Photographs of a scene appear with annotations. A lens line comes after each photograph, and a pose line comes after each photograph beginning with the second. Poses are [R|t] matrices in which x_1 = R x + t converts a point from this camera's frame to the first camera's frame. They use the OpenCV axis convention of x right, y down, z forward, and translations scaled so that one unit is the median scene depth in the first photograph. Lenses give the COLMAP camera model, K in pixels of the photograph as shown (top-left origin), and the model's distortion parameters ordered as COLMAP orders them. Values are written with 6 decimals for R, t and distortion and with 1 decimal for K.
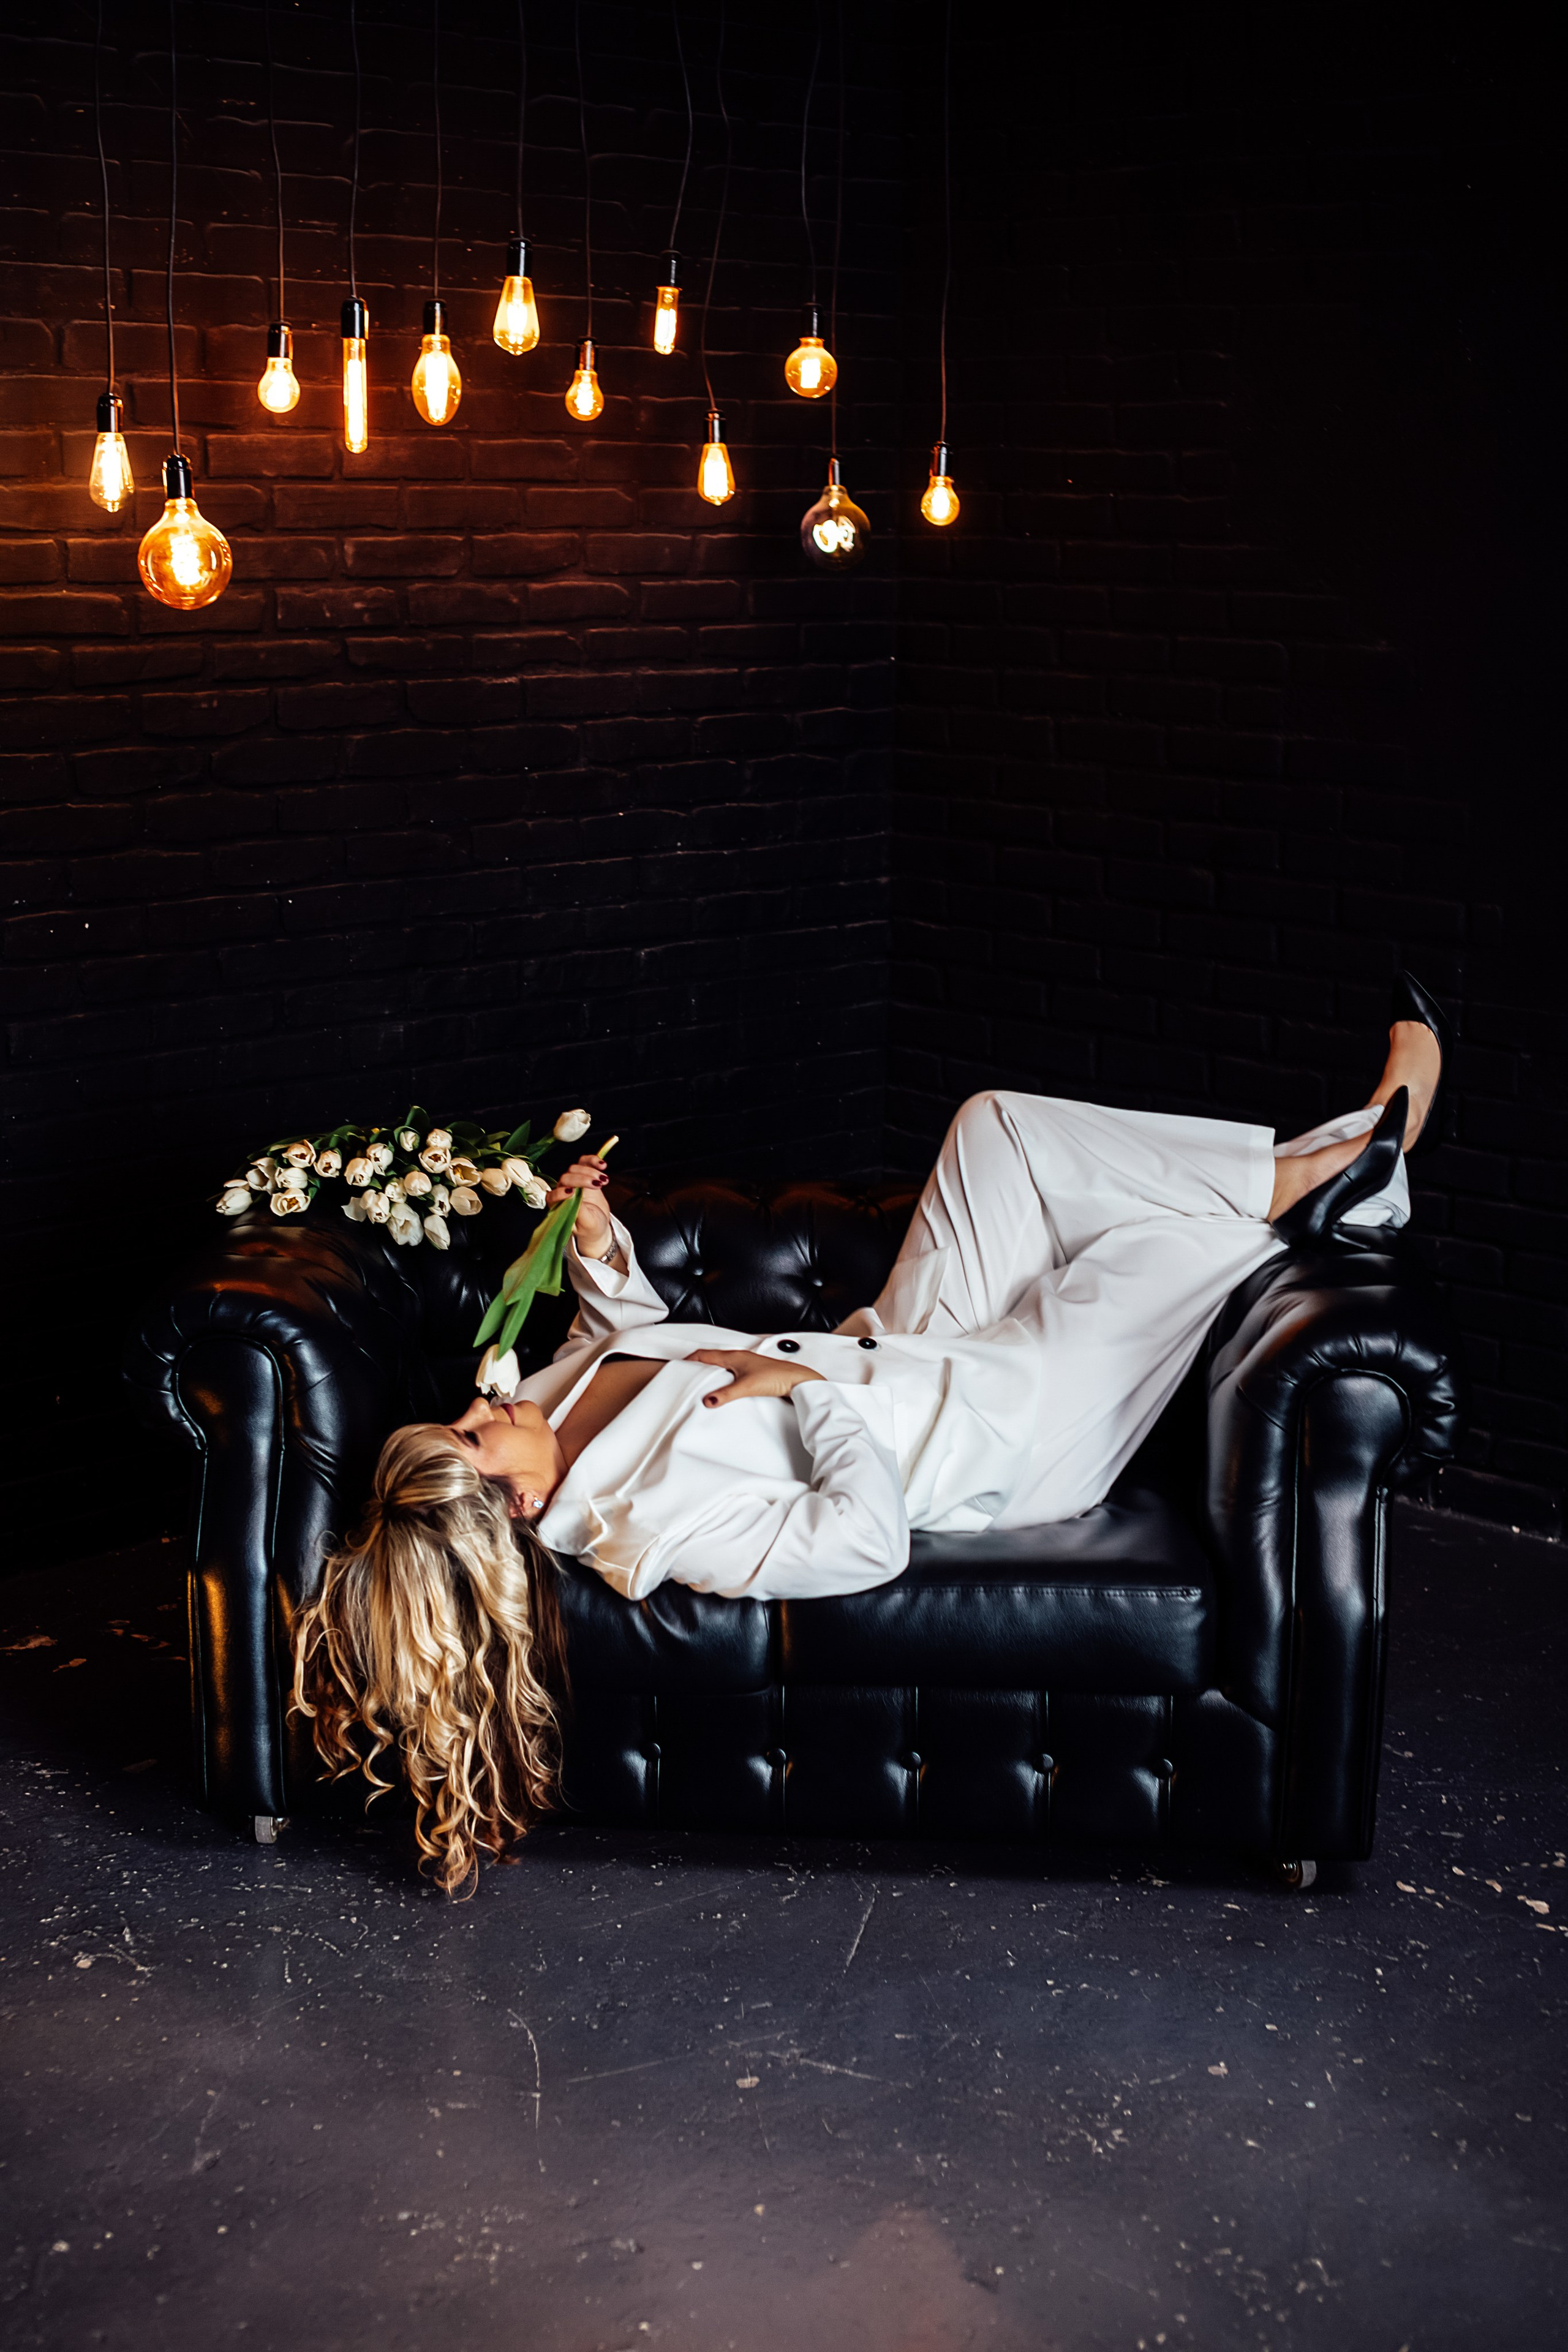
lens RADIAL K [[3274.0, 0, 786.4], [0, 3274.0, 1178.6], [0, 0, 1]] dist [-0.138920, 0.258929]
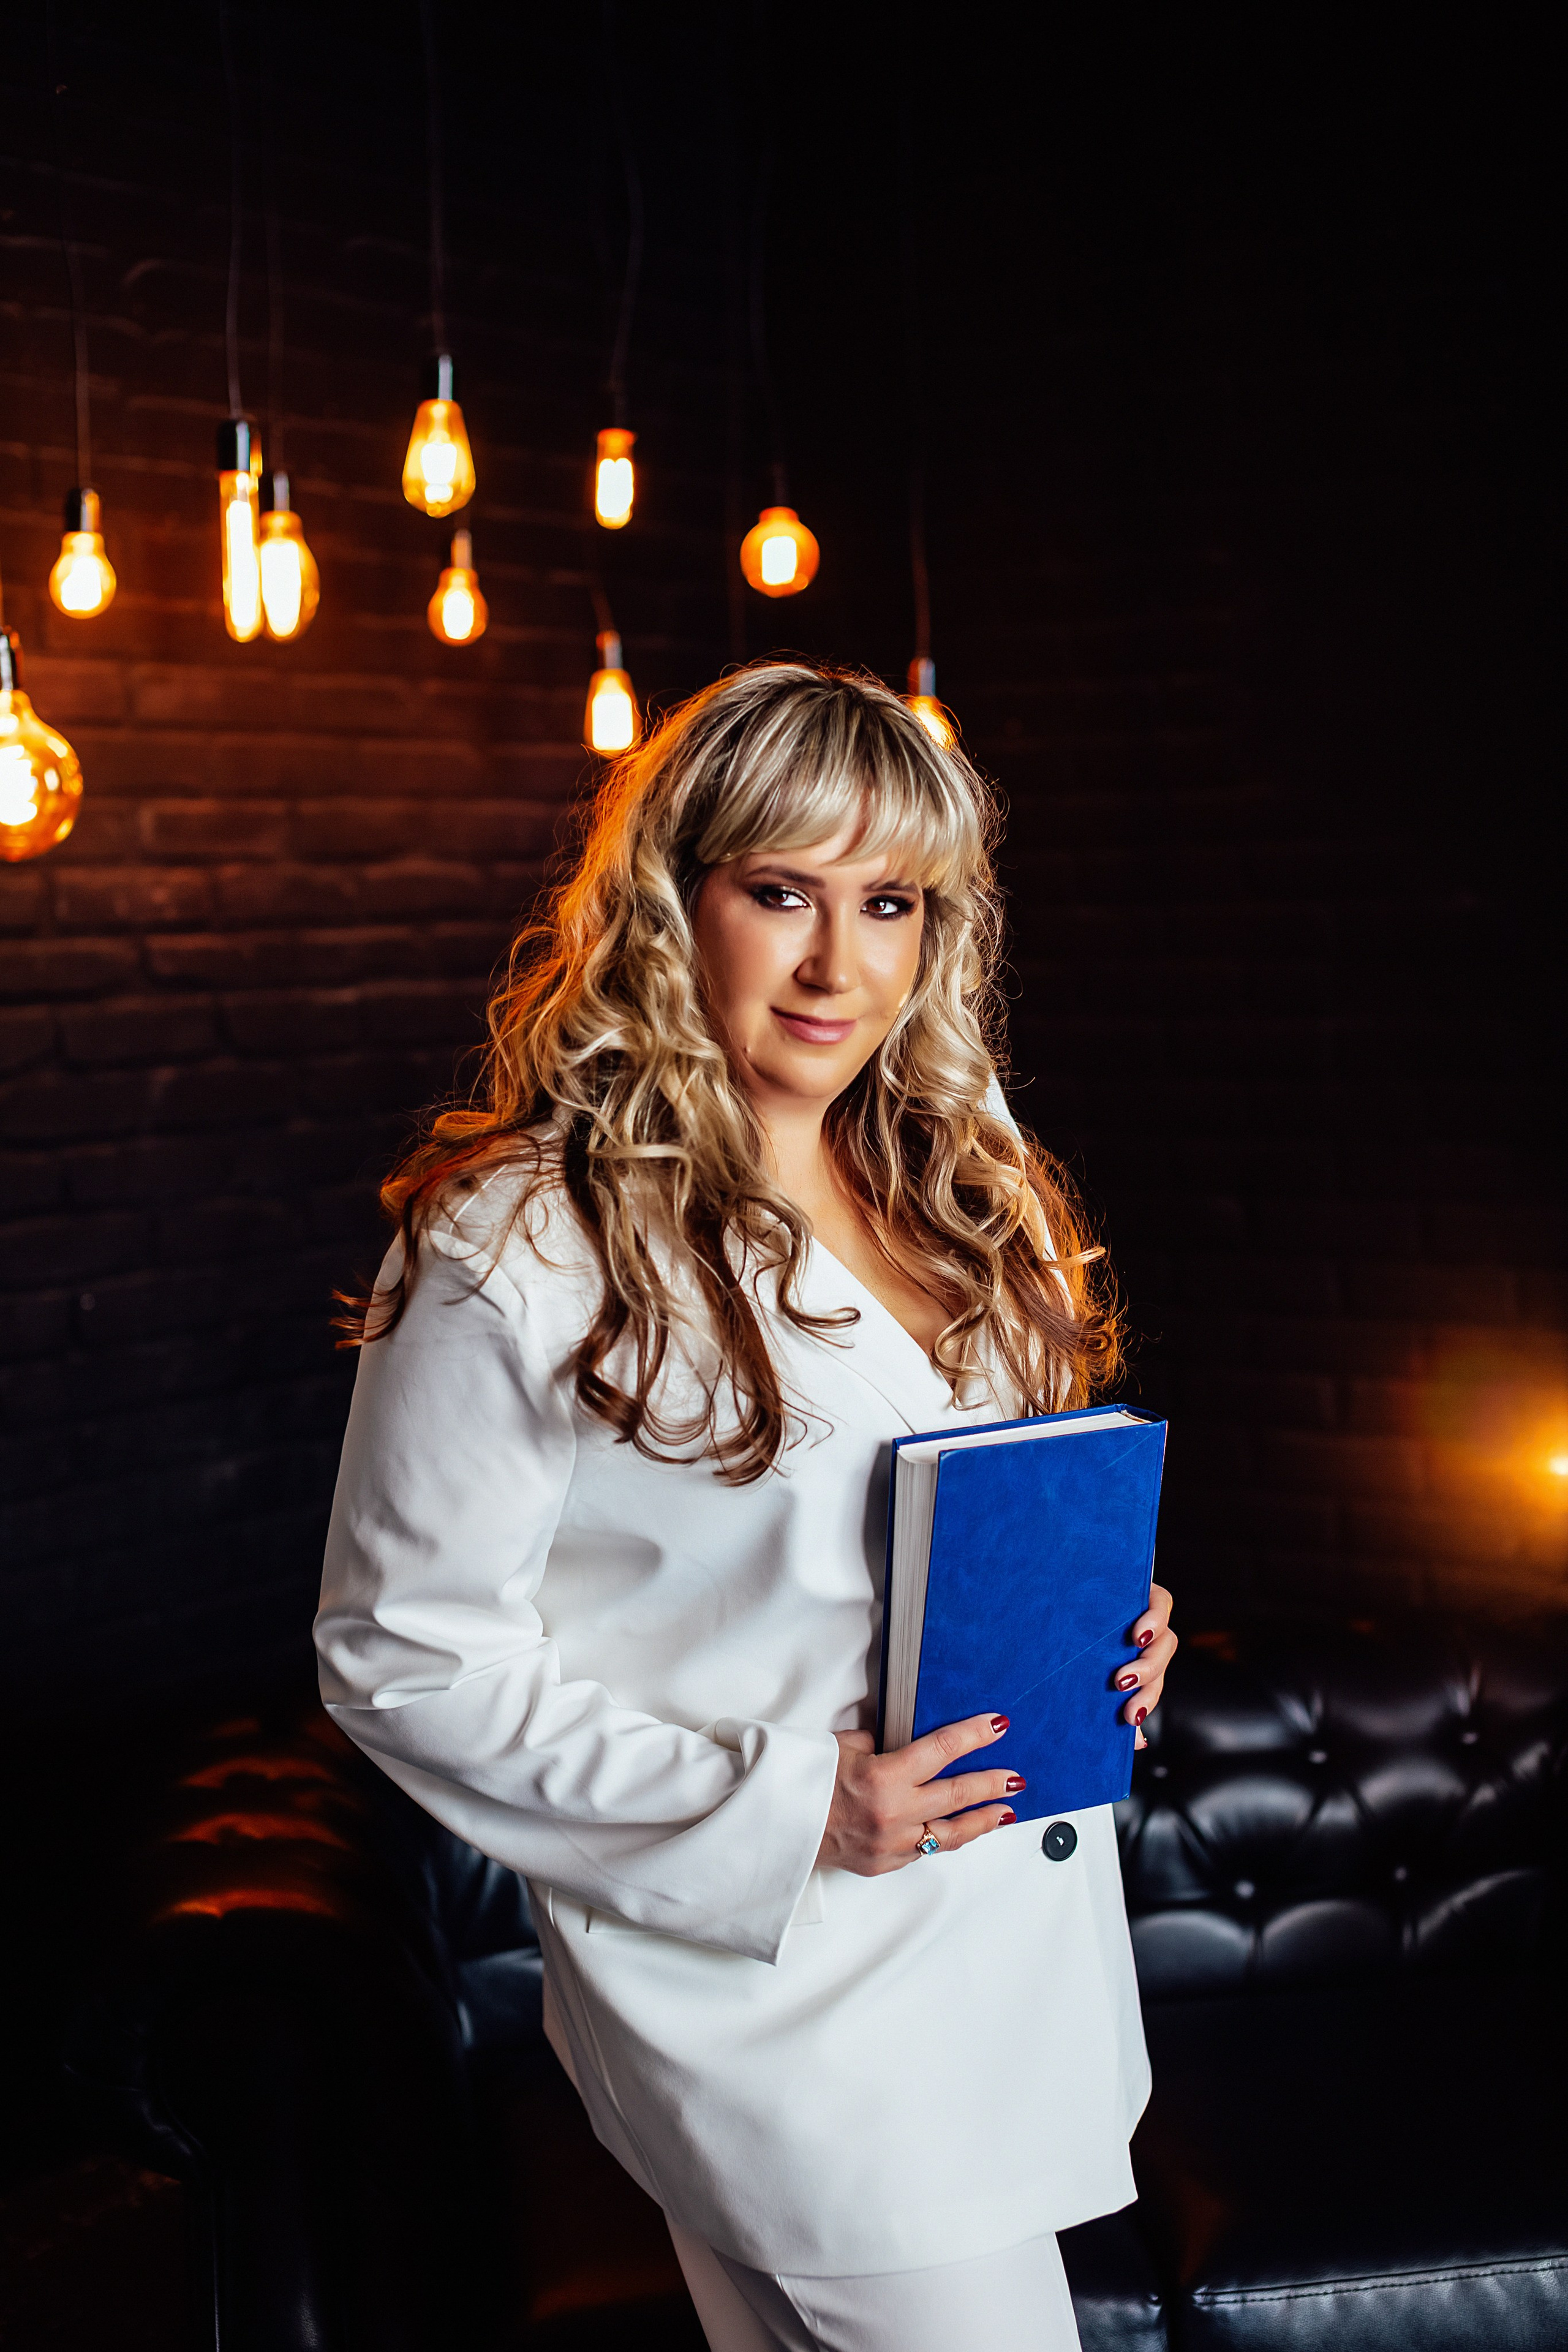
lens RADIAL K [[3164.0, 0, 785.9], [0, 3164.0, 1178.7], [0, 0, 1]] dist [-0.144054, 0.277808]
pose [[0.982708, -0.053575, 0.177241, -0.149238], [0.075119, 0.990267, -0.117170, -0.023199], [-0.169238, 0.128459, 0.977168, 0.354841]]
